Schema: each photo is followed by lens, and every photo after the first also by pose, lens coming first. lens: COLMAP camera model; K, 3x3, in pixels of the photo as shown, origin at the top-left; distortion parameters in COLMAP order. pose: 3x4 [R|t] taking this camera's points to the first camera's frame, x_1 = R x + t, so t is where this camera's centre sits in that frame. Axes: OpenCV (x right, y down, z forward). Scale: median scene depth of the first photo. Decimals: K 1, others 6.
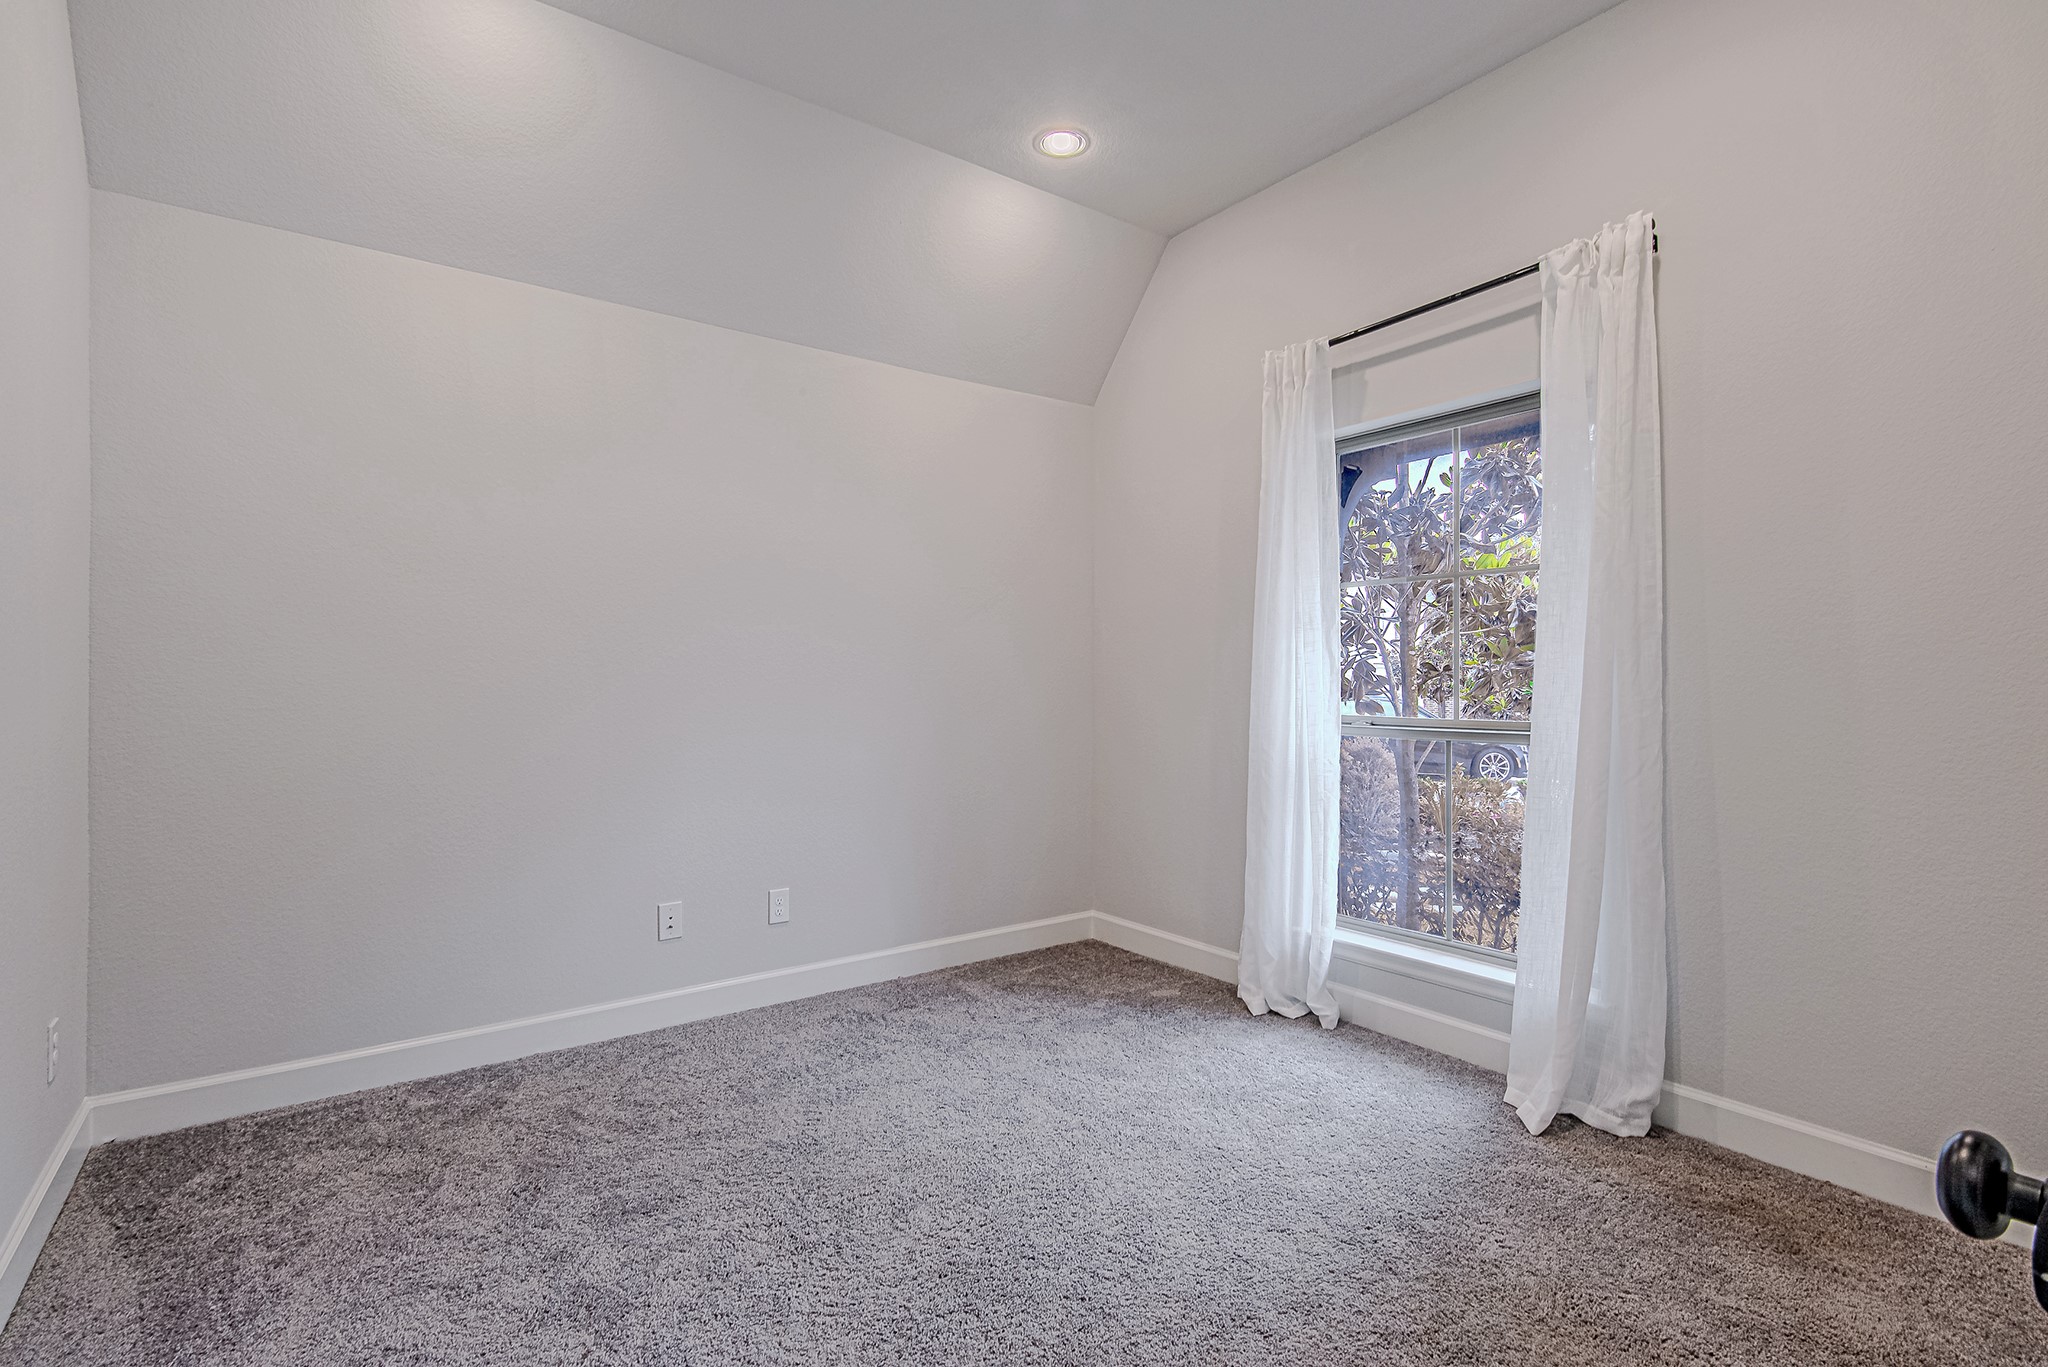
lens RADIAL K [[982.7, 0, 1011.7], [0, 982.7, 686.0], [0, 0, 1]] dist [0.003698, -0.002608]
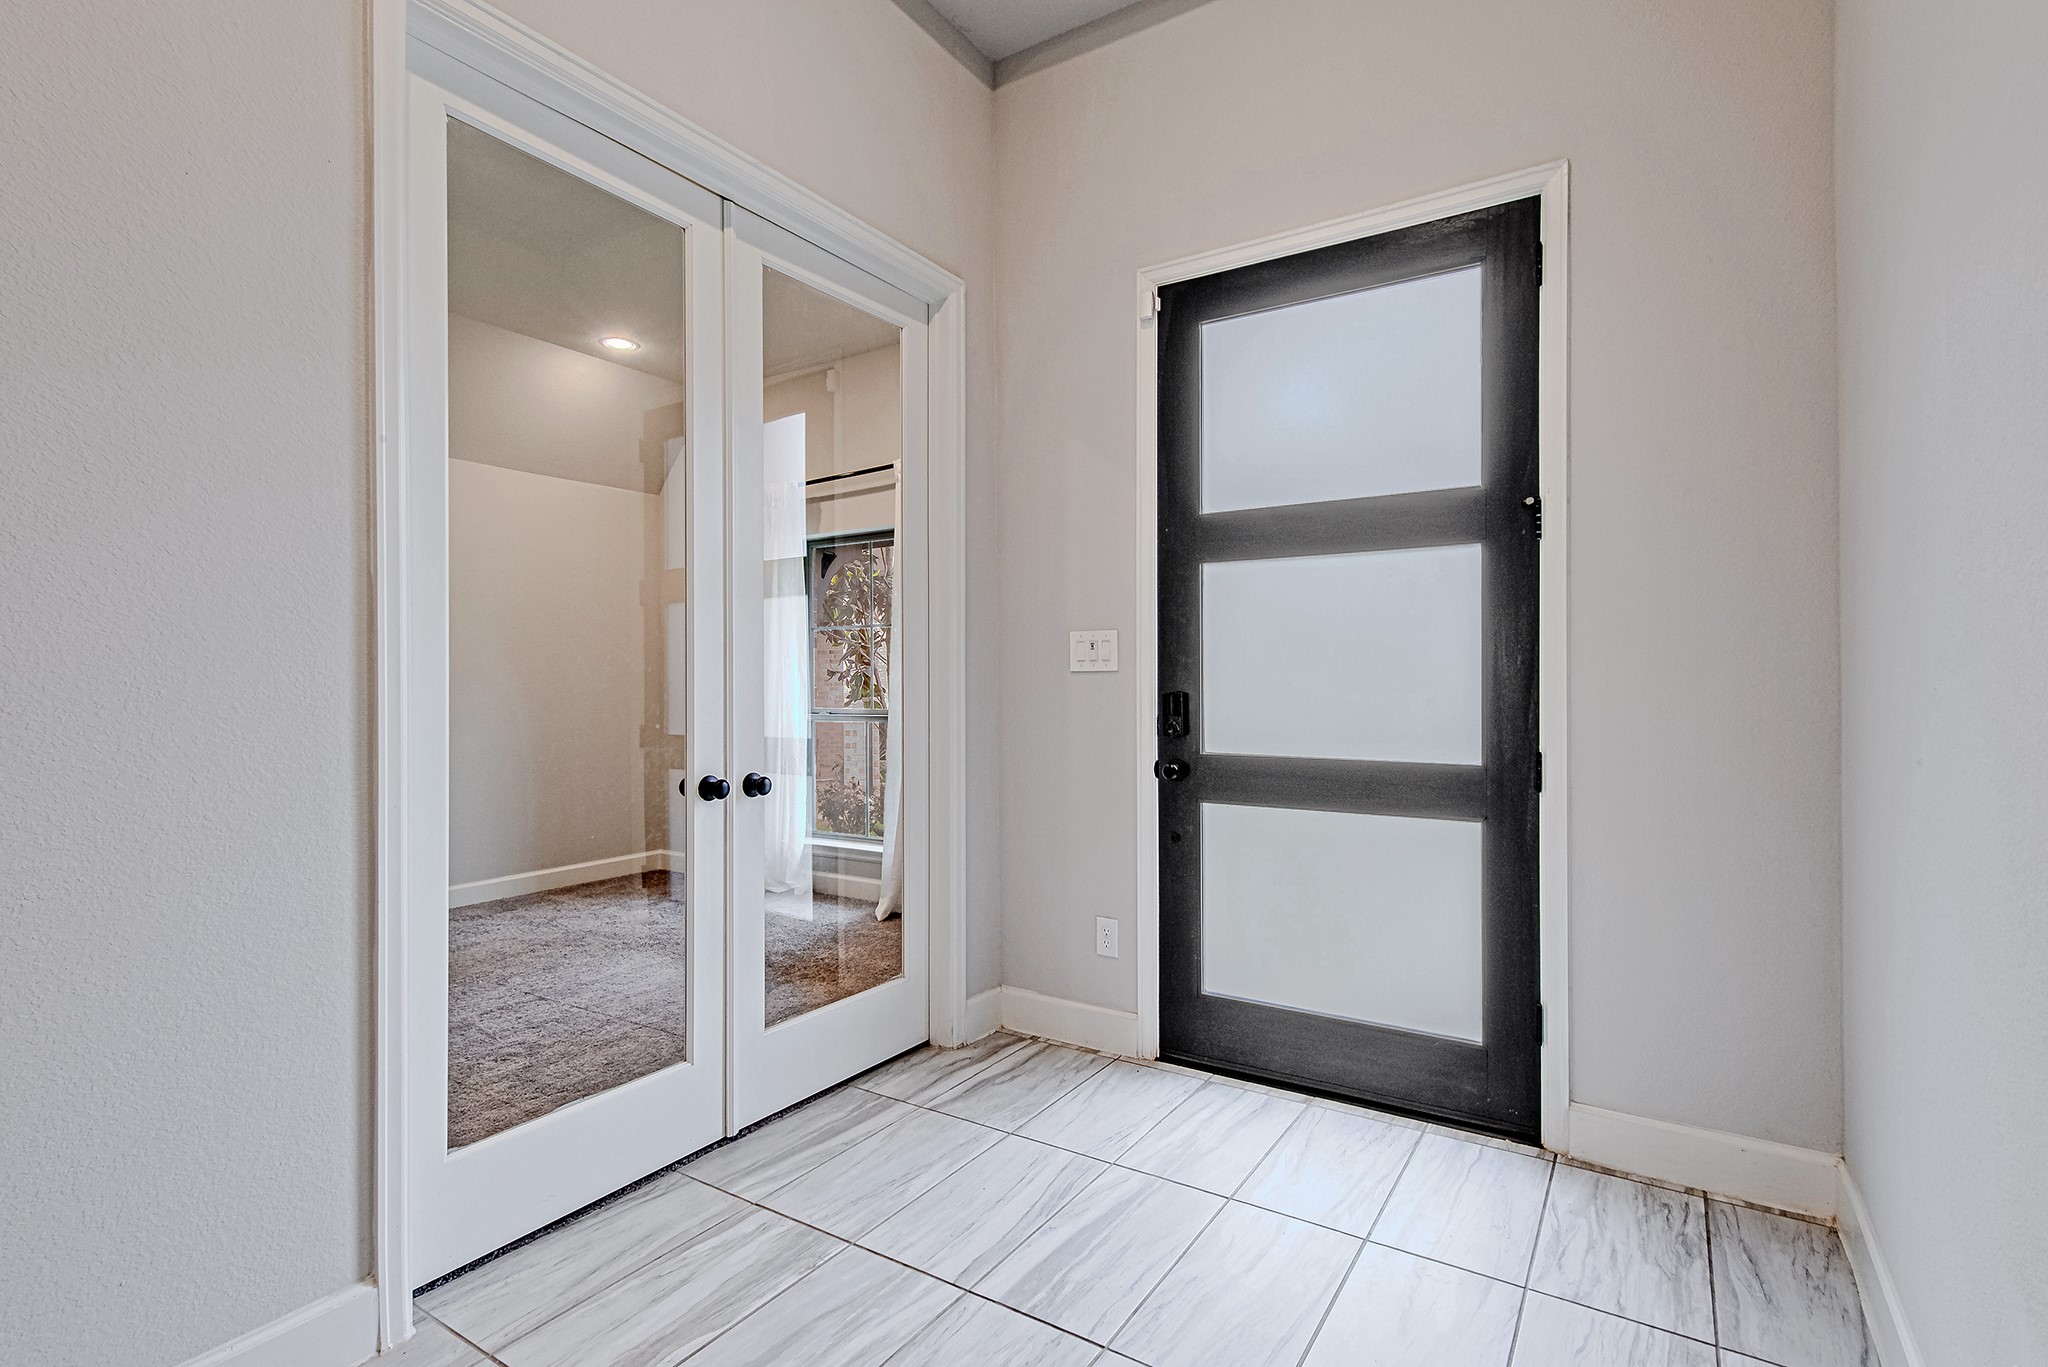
lens RADIAL K [[982.7, 0, 1035.1], [0, 982.7, 686.0], [0, 0, 1]] dist [0.003698, -0.002608]
pose [[0.927262, 0.000747, 0.374412, 0.074689], [-0.001483, 0.999997, 0.001677, -0.006918], [-0.374410, -0.002110, 0.927261, -0.675691]]
